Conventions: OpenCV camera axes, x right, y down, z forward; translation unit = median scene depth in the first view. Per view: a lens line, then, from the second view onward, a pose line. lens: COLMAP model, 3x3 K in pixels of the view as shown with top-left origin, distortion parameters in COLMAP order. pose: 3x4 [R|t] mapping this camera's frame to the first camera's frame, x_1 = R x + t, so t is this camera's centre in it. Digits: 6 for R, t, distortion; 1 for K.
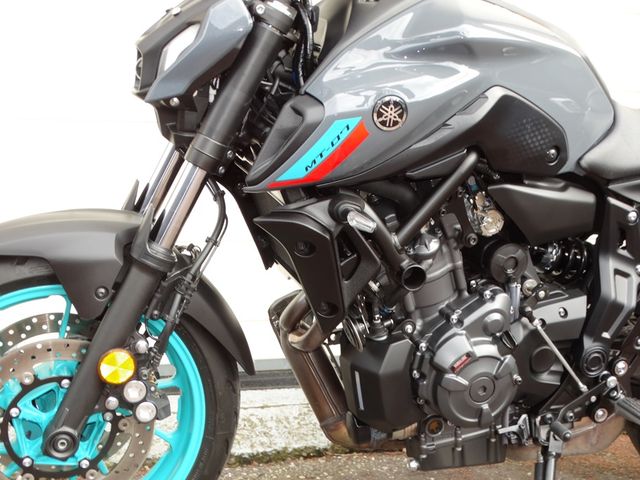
lens RADIAL K [[993.9, 0, 320.7], [0, 993.9, 268.4], [0, 0, 1]] dist [0.004032, -0.005467]
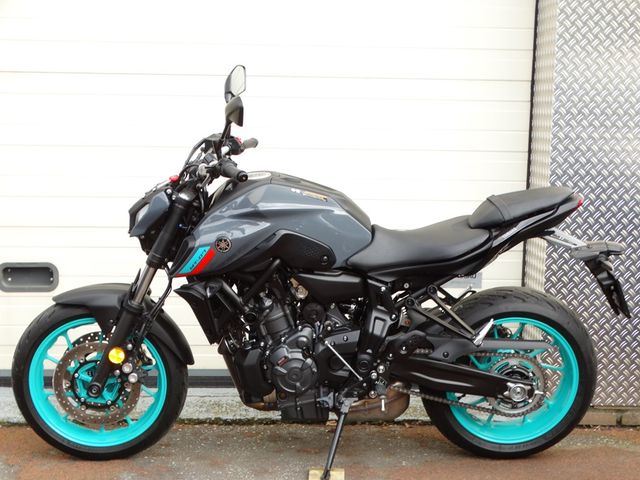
lens RADIAL K [[1099.7, 0, 320.0], [0, 1099.7, 240.0], [0, 0, 1]] dist [-0.050158, -0.052003]
pose [[0.966919, 0.004018, -0.255054, 0.772324], [-0.020750, 0.997801, -0.062943, -0.011745], [0.254240, 0.066153, 0.964876, -1.135808]]
